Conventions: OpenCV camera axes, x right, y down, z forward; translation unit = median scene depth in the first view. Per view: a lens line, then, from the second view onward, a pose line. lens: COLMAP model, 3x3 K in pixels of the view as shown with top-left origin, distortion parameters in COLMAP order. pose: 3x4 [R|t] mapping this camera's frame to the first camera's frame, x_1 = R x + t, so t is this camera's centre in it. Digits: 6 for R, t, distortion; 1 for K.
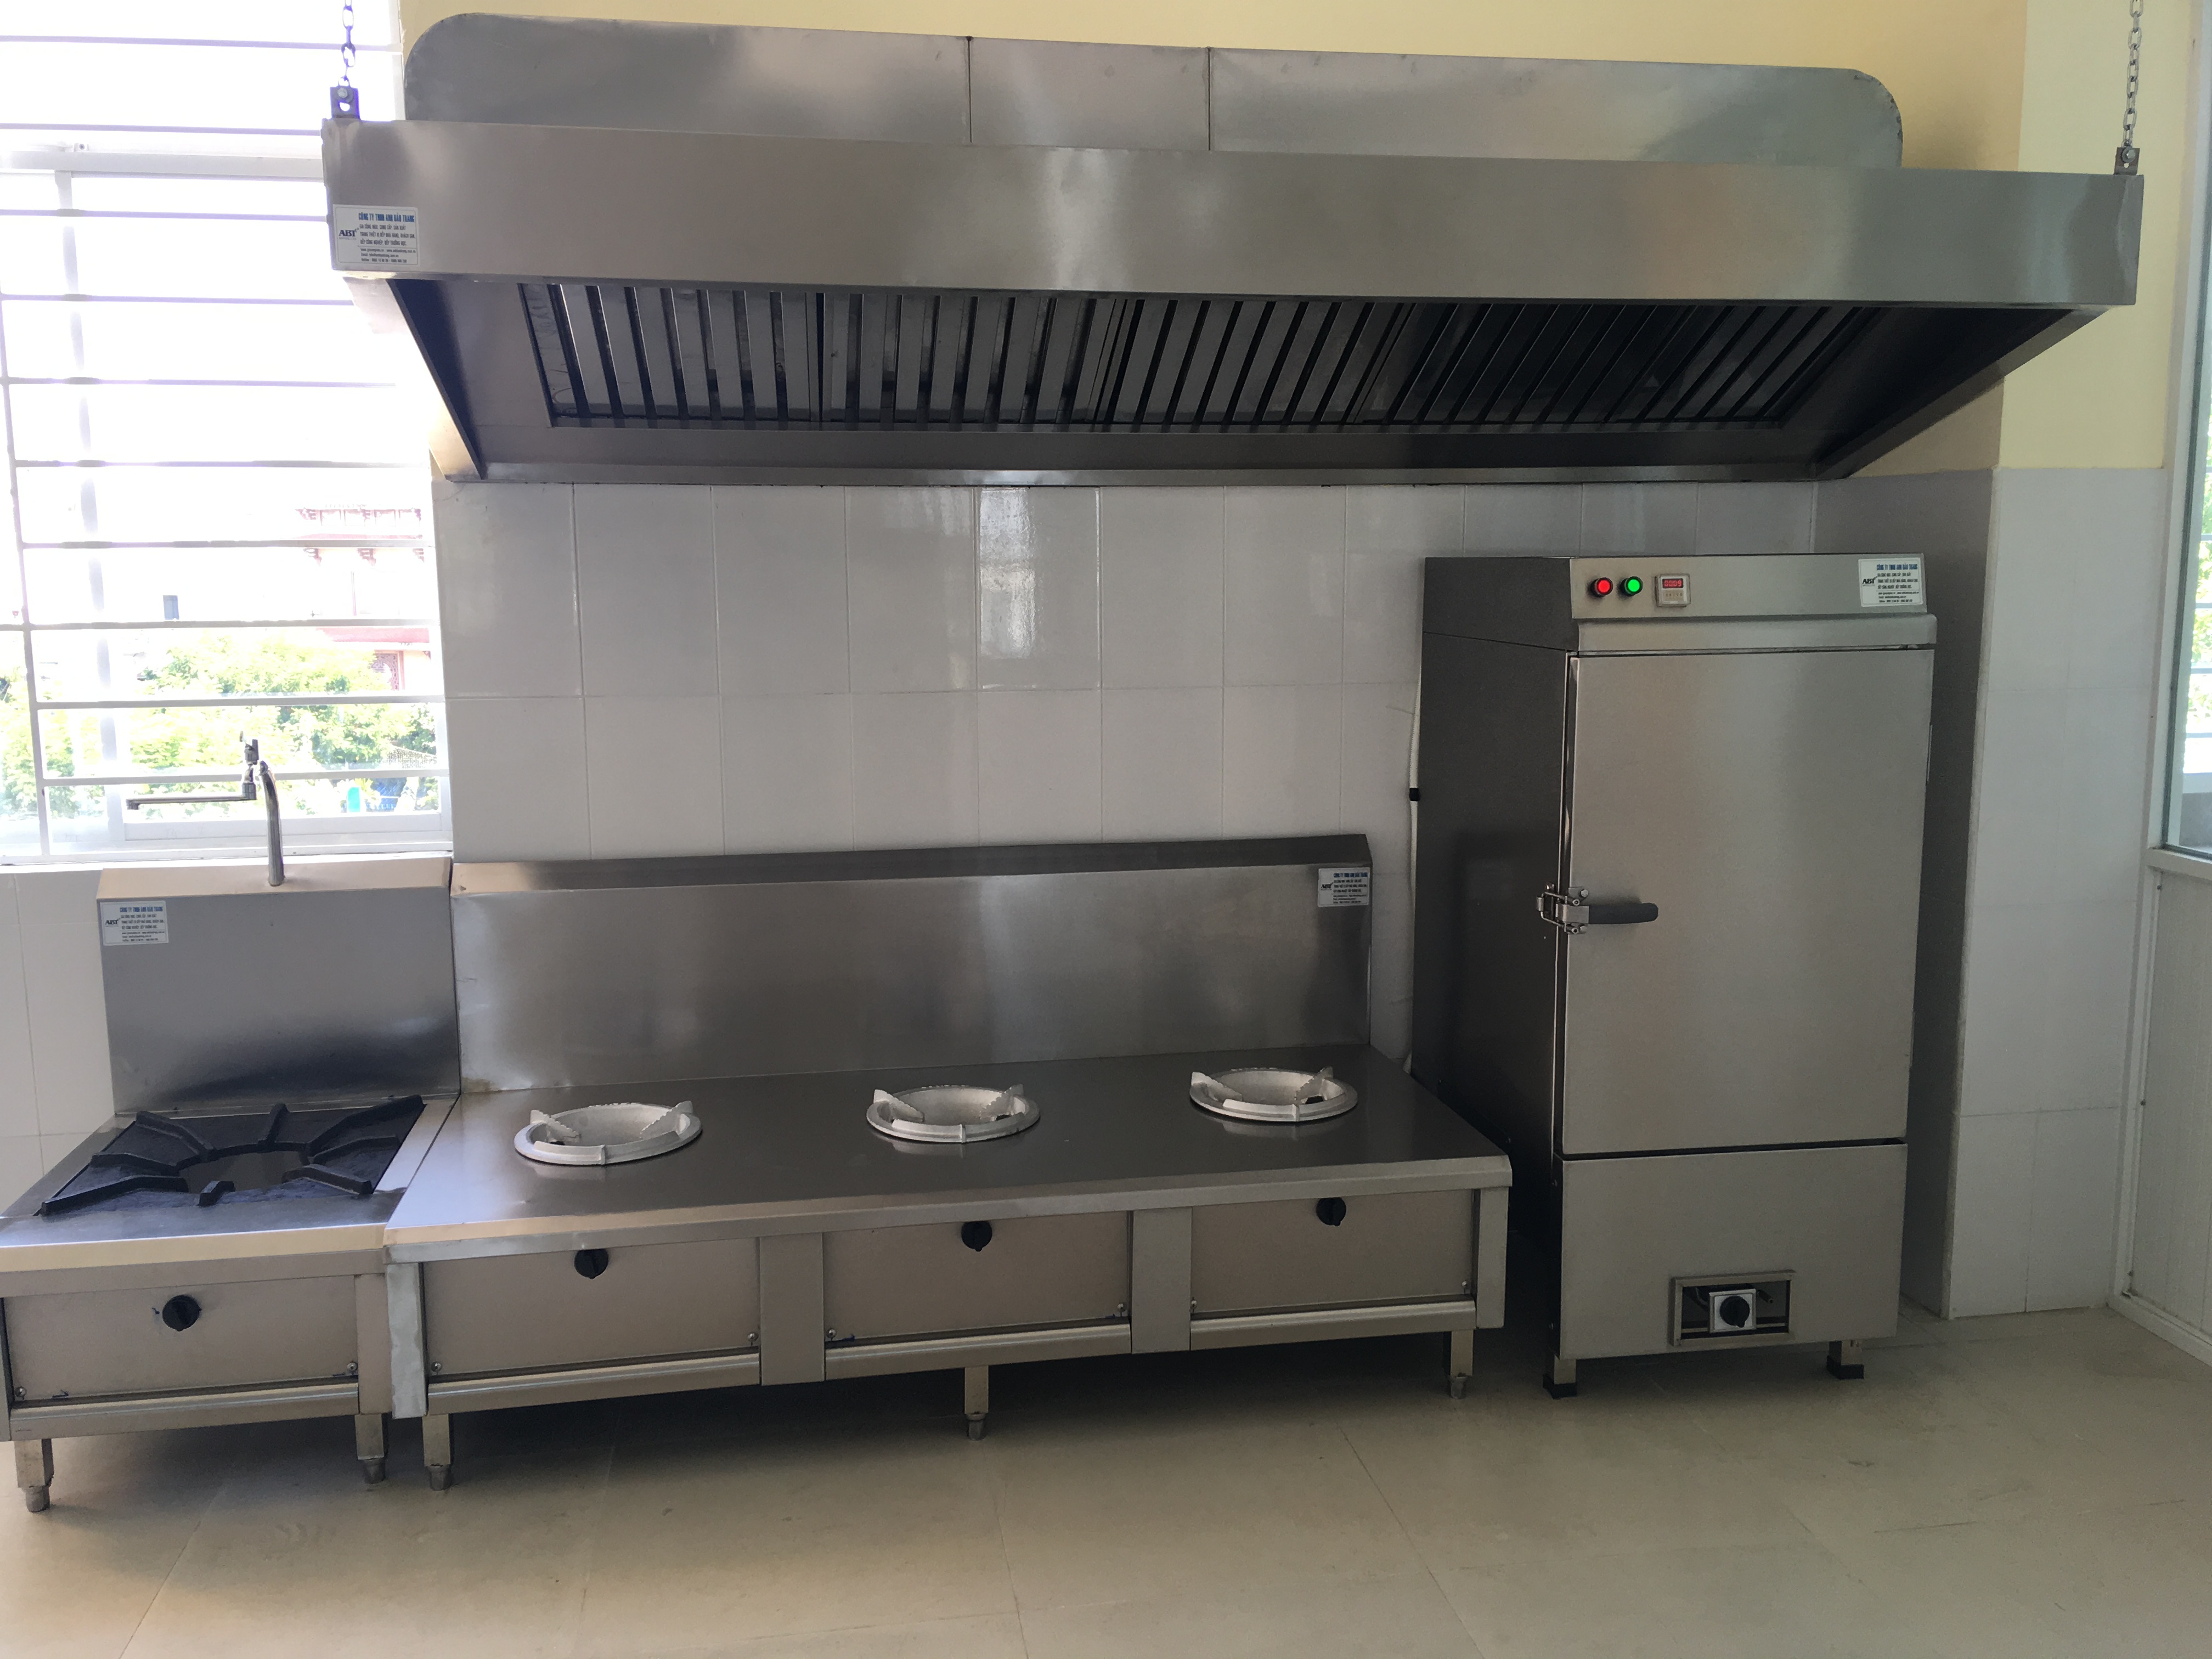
lens RADIAL K [[1865.1, 0, 1106.0], [0, 1865.1, 829.5], [0, 0, 1]] dist [0.145432, -0.228979]
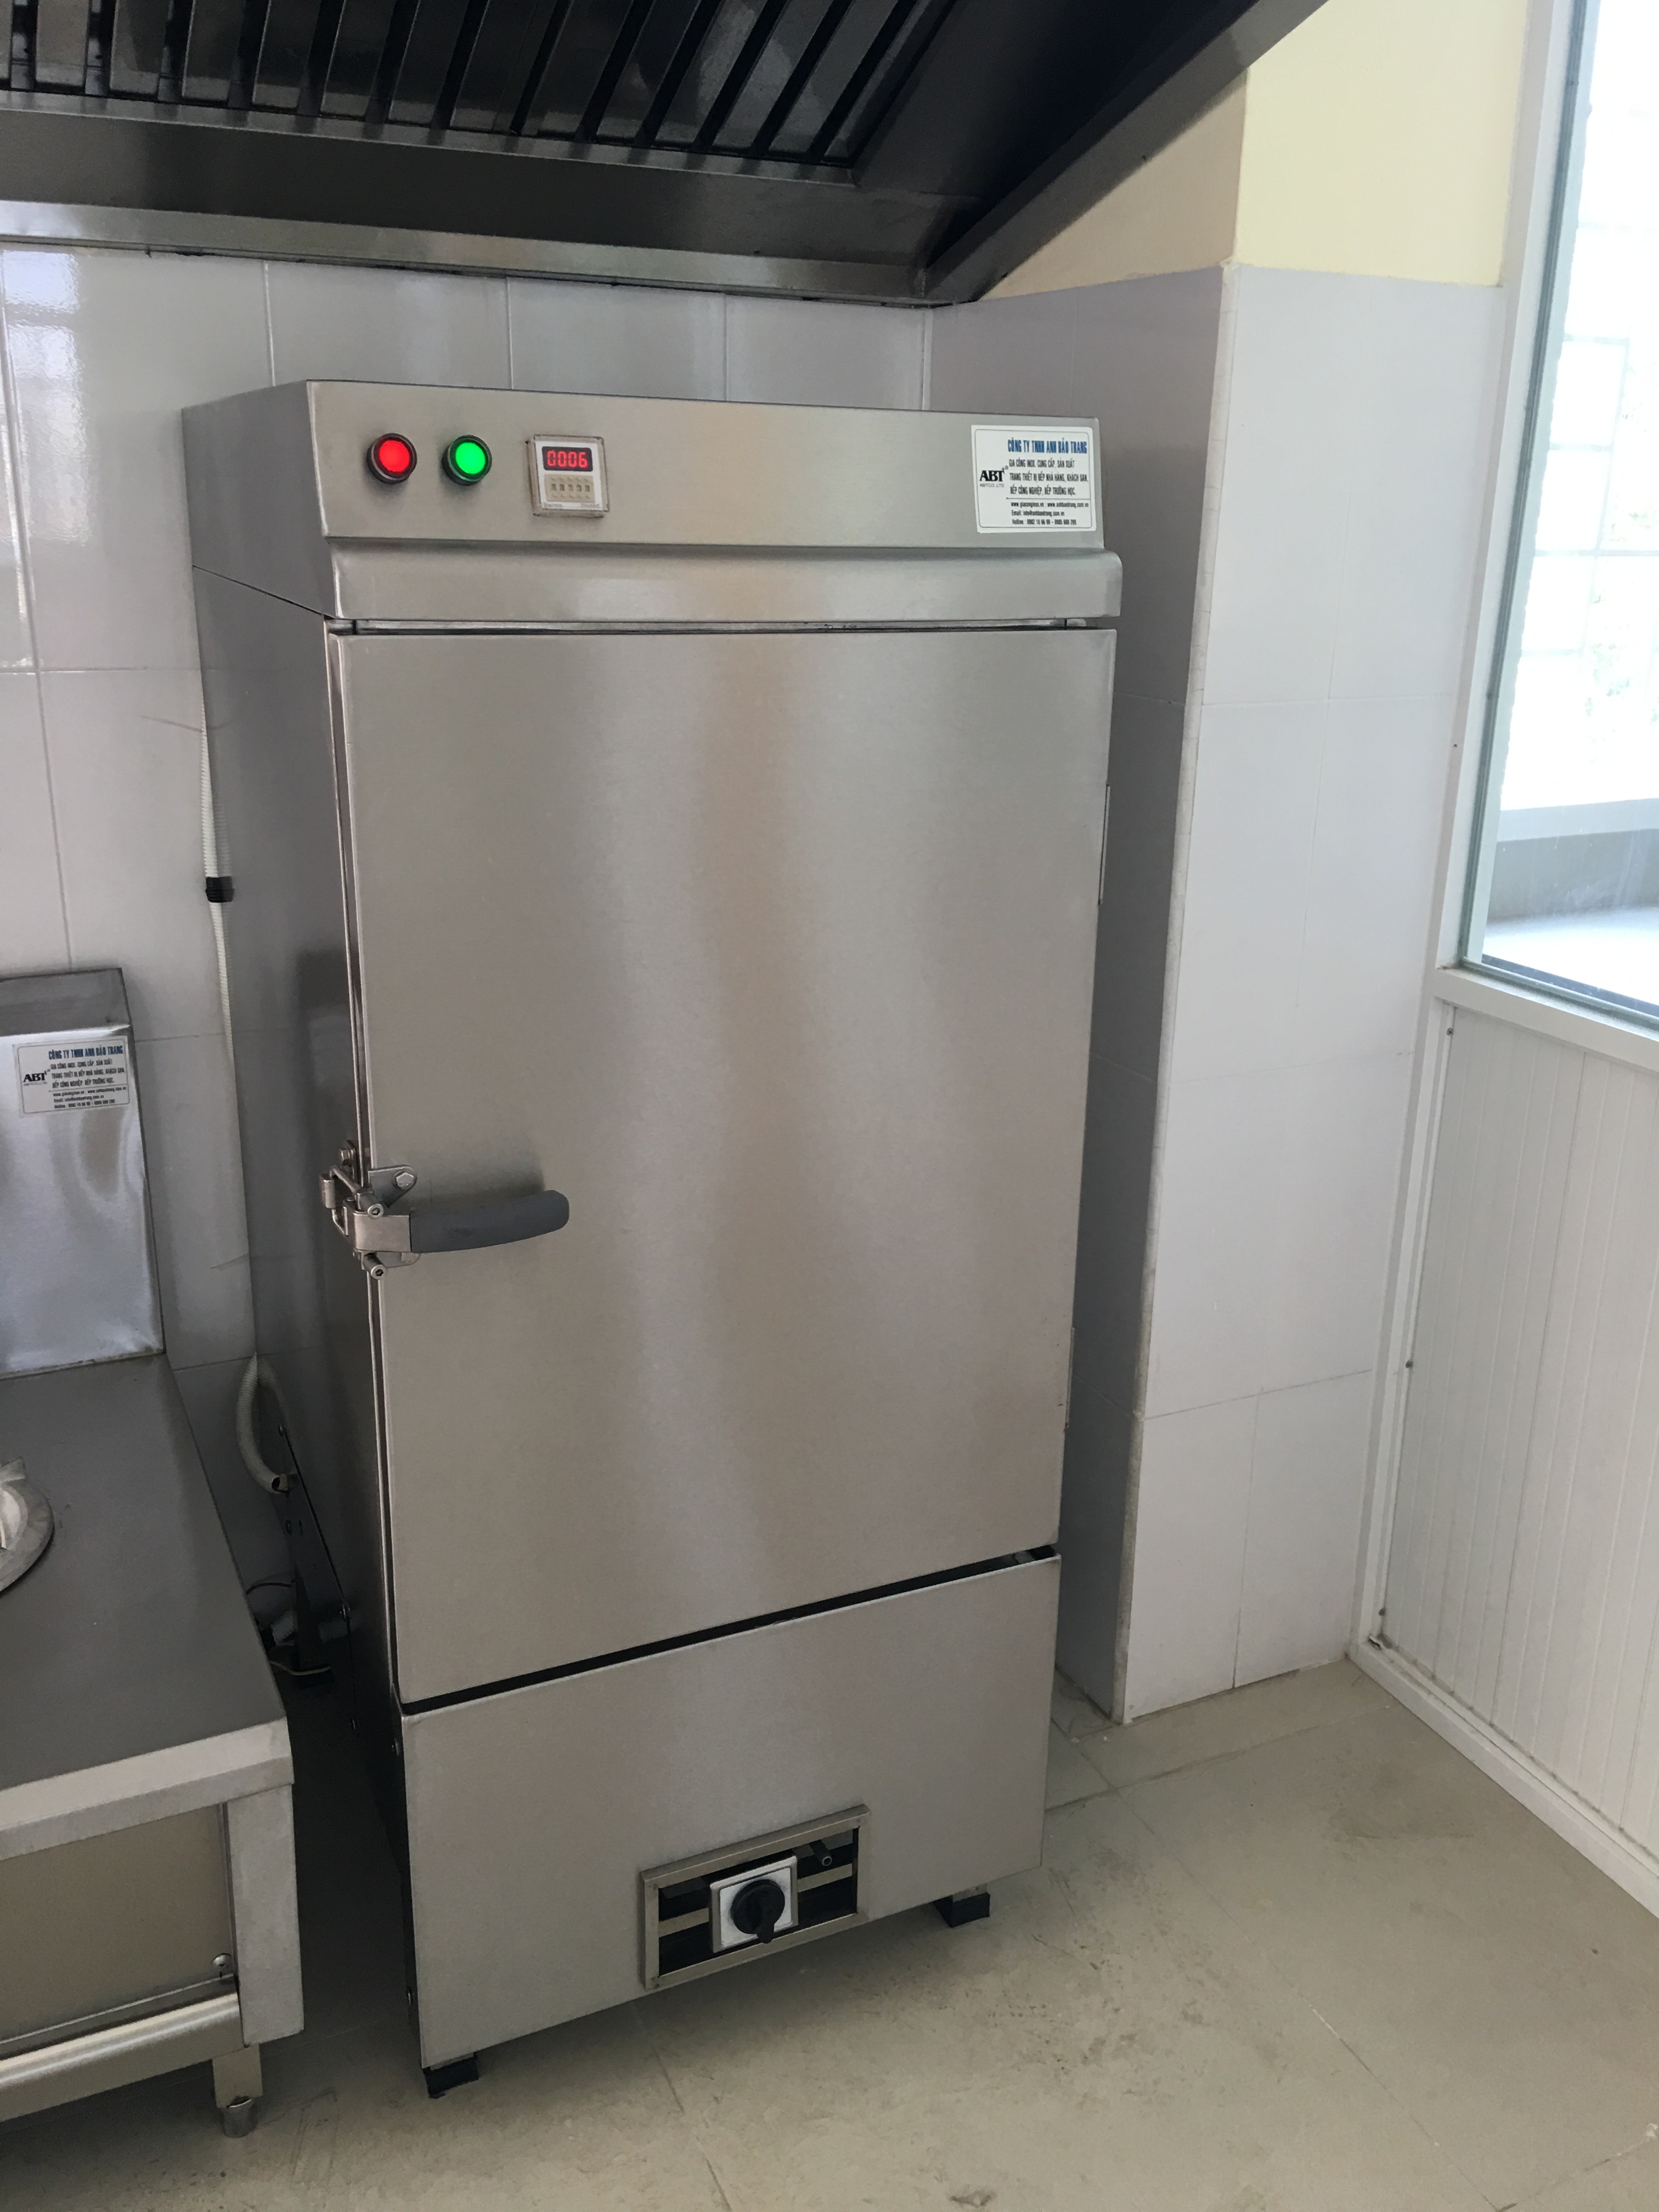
lens RADIAL K [[1865.1, 0, 855.8], [0, 1865.1, 1108.0], [0, 0, 1]] dist [0.145432, -0.228979]
pose [[0.961292, -0.058548, 0.269240, 0.228130], [0.012675, 0.985525, 0.169053, -0.054718], [-0.275241, -0.159097, 0.948120, 0.527458]]
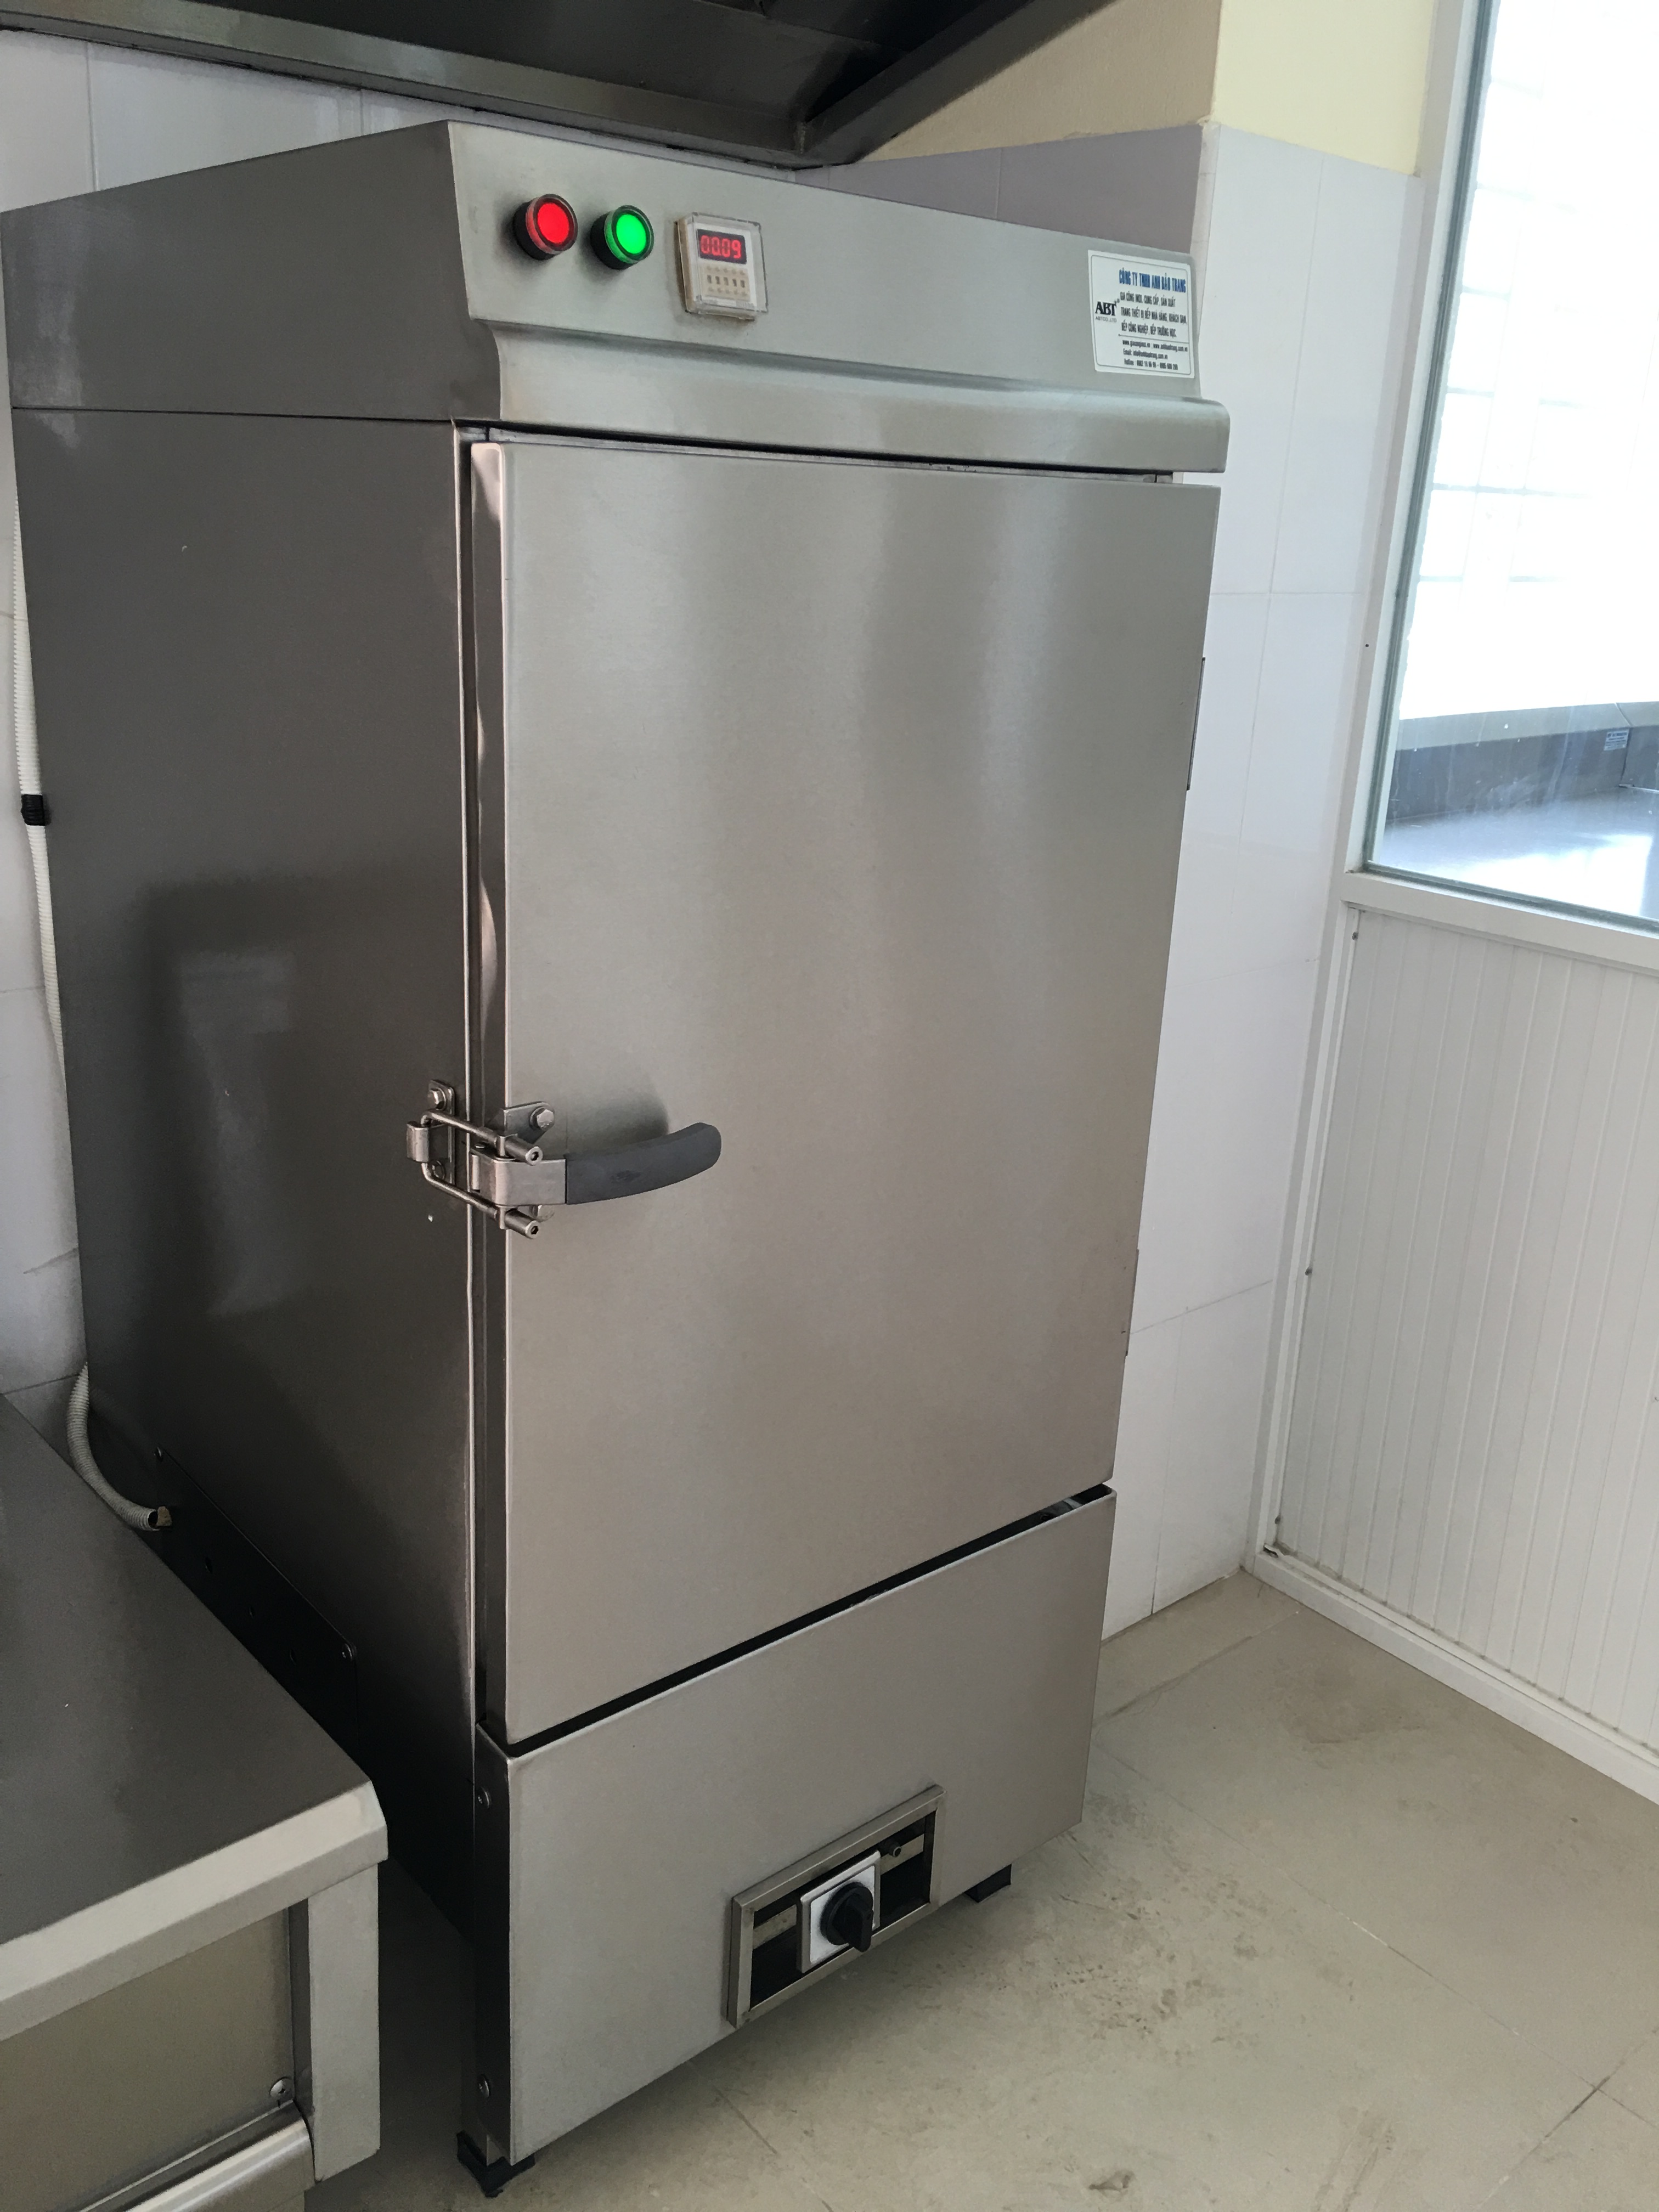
lens RADIAL K [[1865.1, 0, 855.8], [0, 1865.1, 1108.0], [0, 0, 1]] dist [0.145432, -0.228979]
pose [[0.851362, -0.116336, 0.511517, 0.112296], [0.021566, 0.982036, 0.187455, -0.035084], [-0.524136, -0.148560, 0.838577, 0.629230]]
